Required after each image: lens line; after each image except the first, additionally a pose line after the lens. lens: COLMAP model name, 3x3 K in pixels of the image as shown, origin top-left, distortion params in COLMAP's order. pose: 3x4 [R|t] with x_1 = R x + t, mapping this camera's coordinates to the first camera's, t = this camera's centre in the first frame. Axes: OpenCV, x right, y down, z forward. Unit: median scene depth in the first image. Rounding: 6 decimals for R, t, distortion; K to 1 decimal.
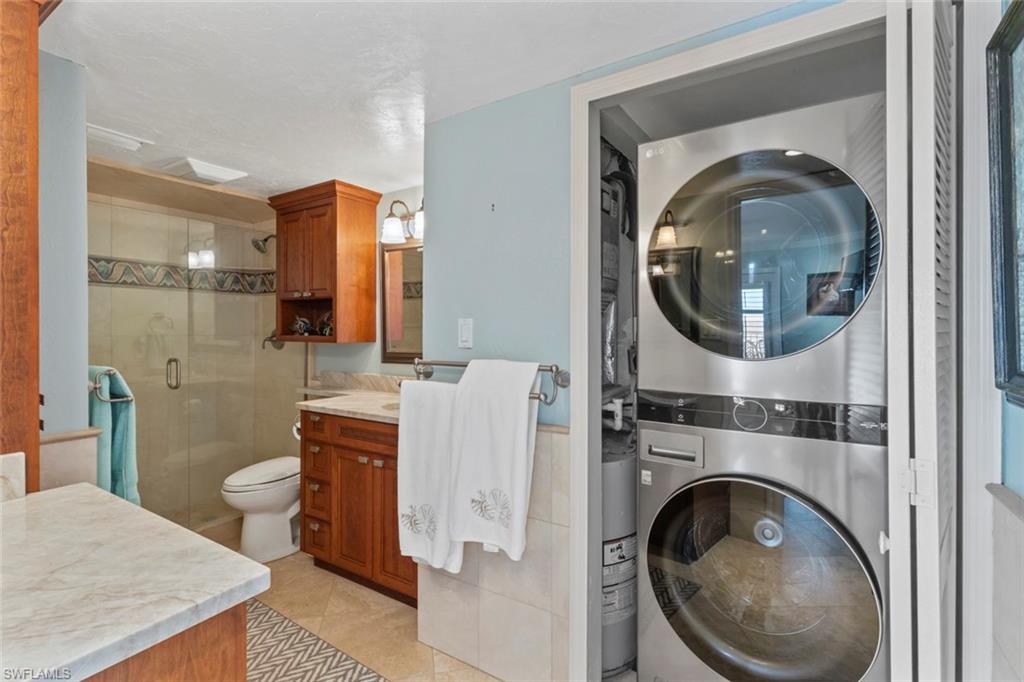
lens RADIAL K [[475.8, 0, 505.2], [0, 475.8, 335.0], [0, 0, 1]] dist [-0.001919, -0.000198]
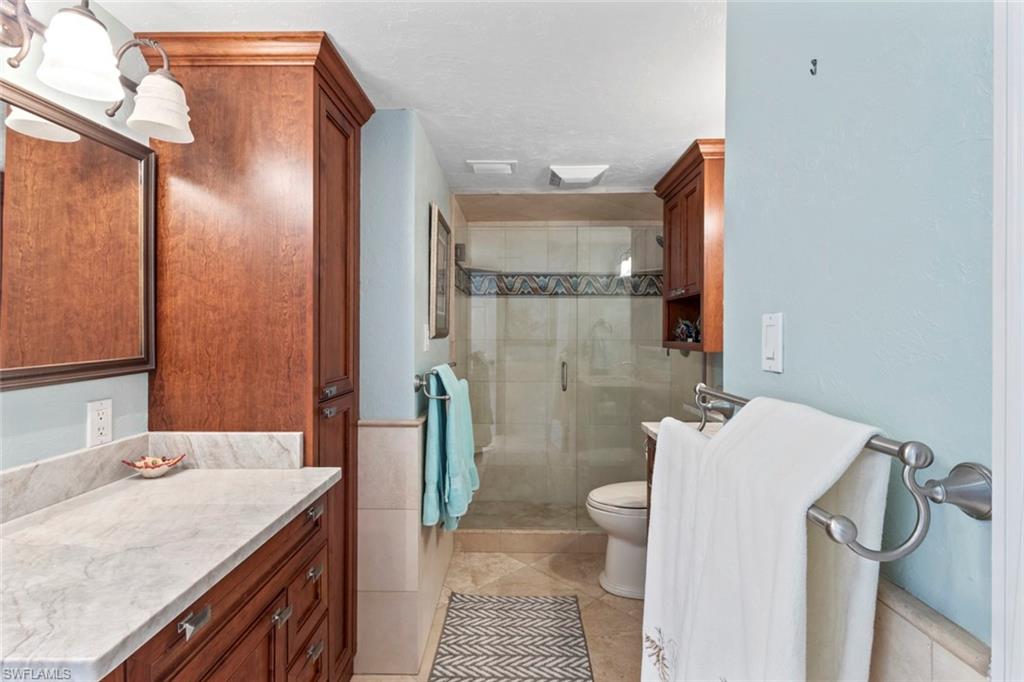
lens RADIAL K [[475.8, 0, 511.3], [0, 475.8, 335.9], [0, 0, 1]] dist [-0.001919, -0.000198]
pose [[0.525556, 0.004514, -0.850747, 0.145737], [-0.011772, 0.999929, -0.001967, -0.004591], [0.850677, 0.011049, 0.525572, 0.359106]]
